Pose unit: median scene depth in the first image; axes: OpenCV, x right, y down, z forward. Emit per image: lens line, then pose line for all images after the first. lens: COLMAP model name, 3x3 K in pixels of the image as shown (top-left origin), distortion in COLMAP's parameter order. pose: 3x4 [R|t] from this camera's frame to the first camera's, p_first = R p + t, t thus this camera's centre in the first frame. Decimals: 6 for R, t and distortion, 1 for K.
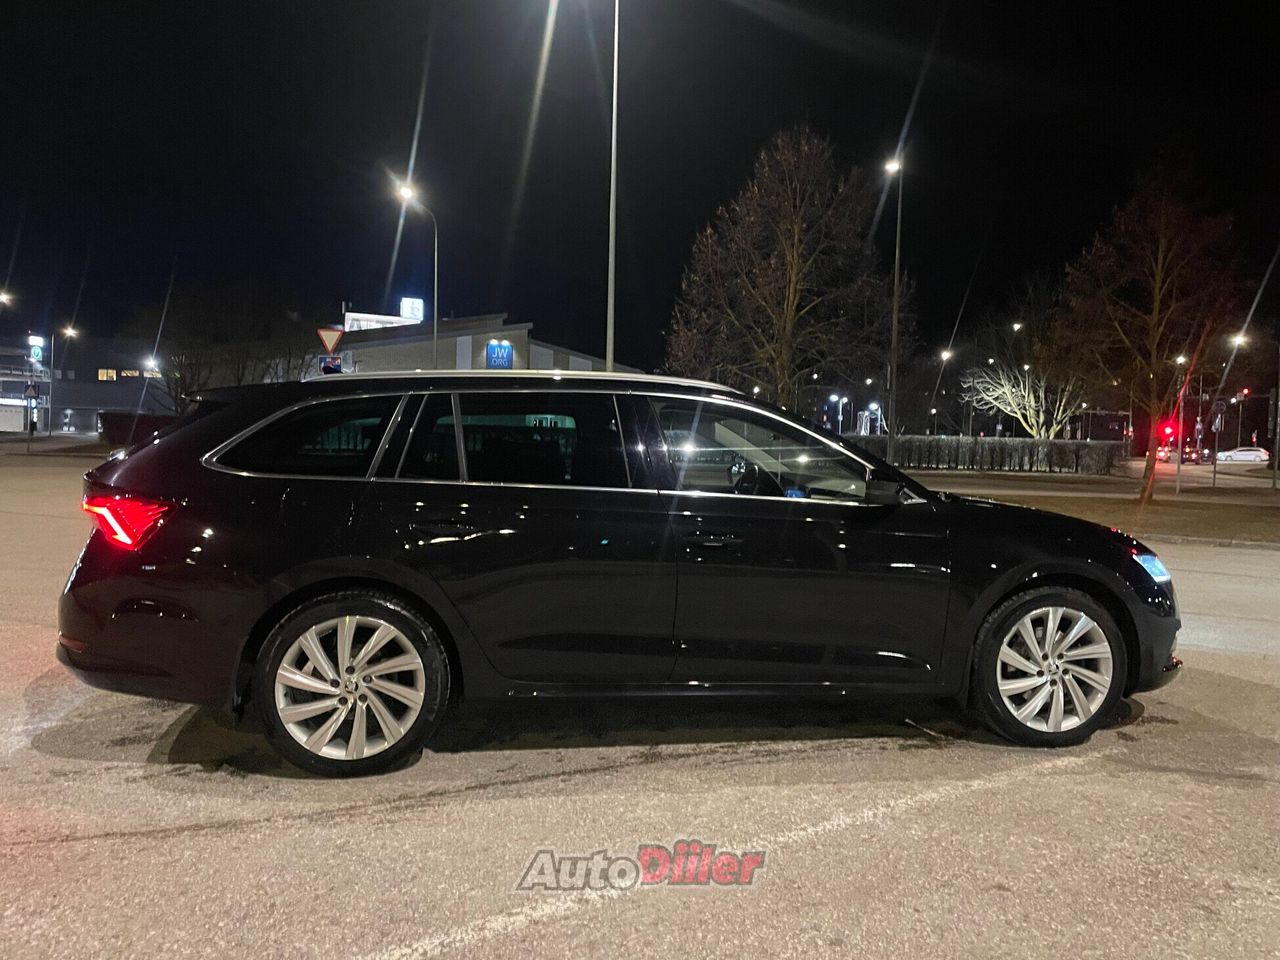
lens RADIAL K [[973.8, 0, 644.1], [0, 973.8, 482.4], [0, 0, 1]] dist [0.097431, -0.122971]
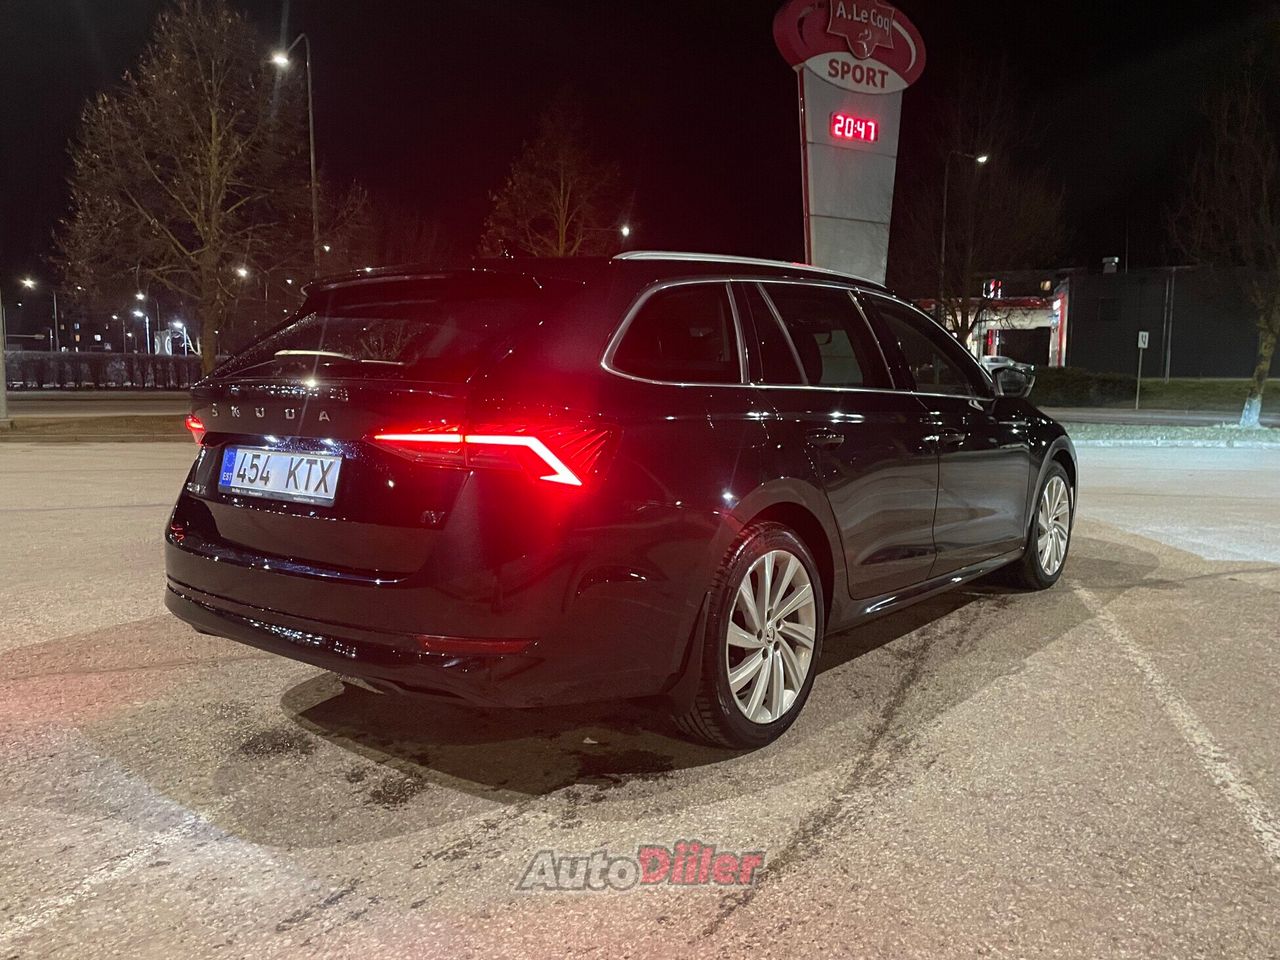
lens RADIAL K [[973.8, 0, 644.1], [0, 973.8, 482.4], [0, 0, 1]] dist [0.097431, -0.122971]
pose [[0.752857, -0.088671, 0.652184, -0.858502], [0.038115, 0.995094, 0.091294, -0.000761], [-0.657080, -0.043874, 0.752543, 0.429902]]
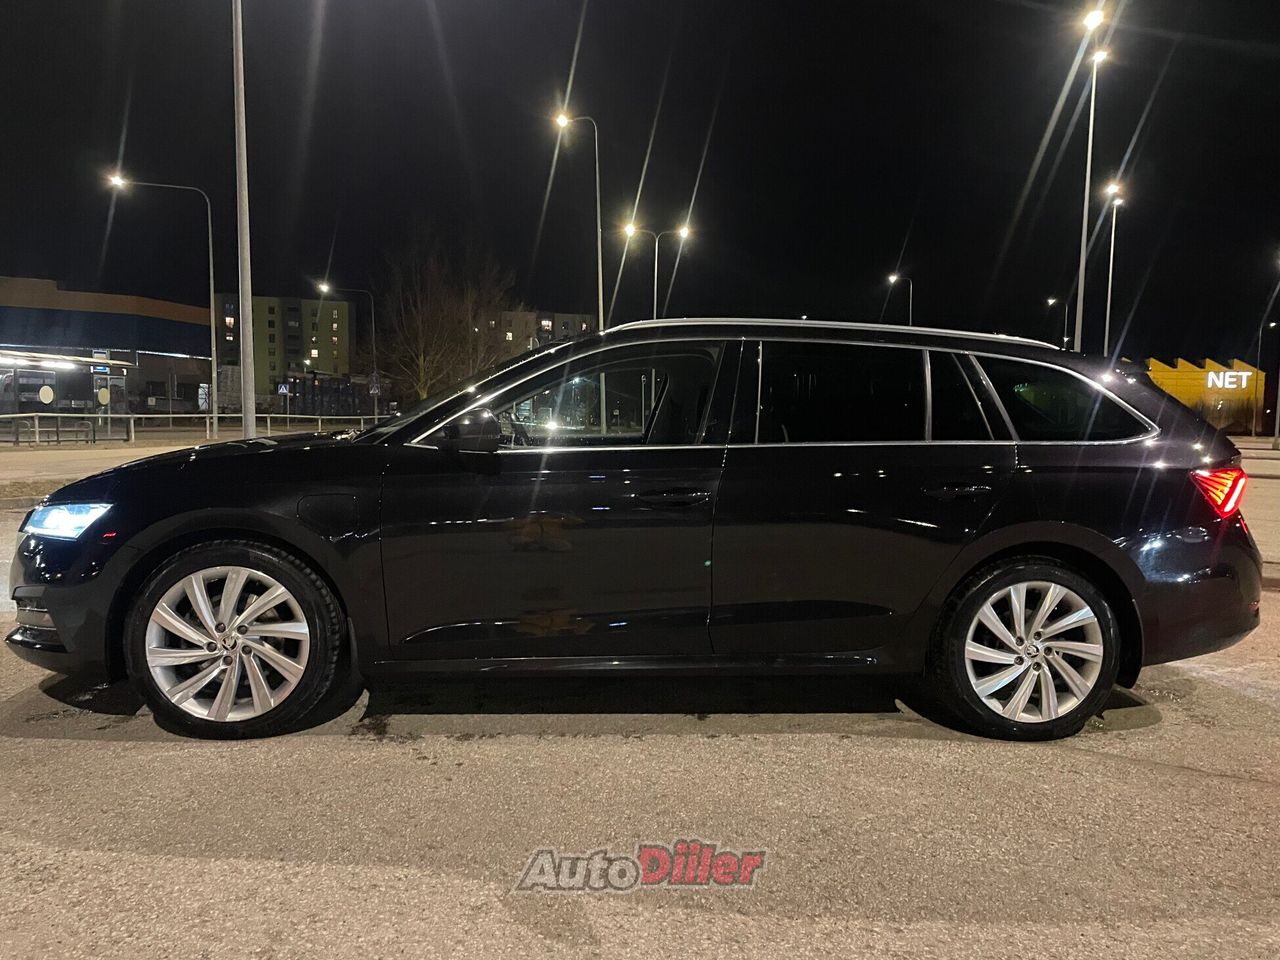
lens RADIAL K [[966.6, 0, 638.6], [0, 966.6, 501.4], [0, 0, 1]] dist [0.090068, -0.126265]
pose [[-0.996868, -0.058437, 0.053282, -0.026663], [-0.051423, 0.990867, 0.124649, -0.062012], [-0.060079, 0.121519, -0.990769, 2.355519]]
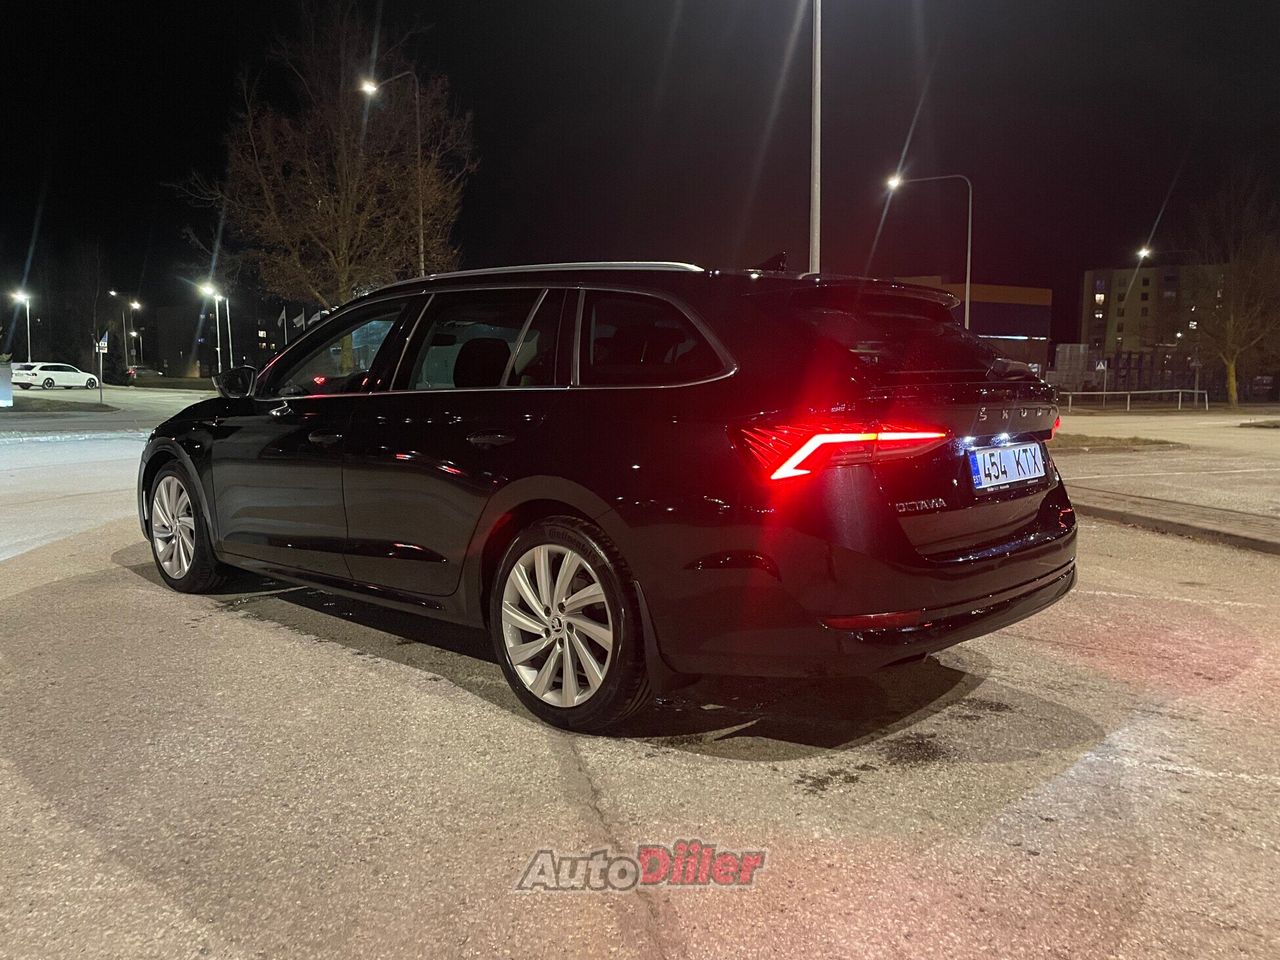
lens RADIAL K [[973.8, 0, 644.1], [0, 973.8, 482.4], [0, 0, 1]] dist [0.097431, -0.122971]
pose [[-0.612007, -0.105399, 0.783797, -1.045980], [0.011445, 0.989795, 0.142037, -0.057144], [-0.790769, 0.095898, -0.604556, 1.846753]]
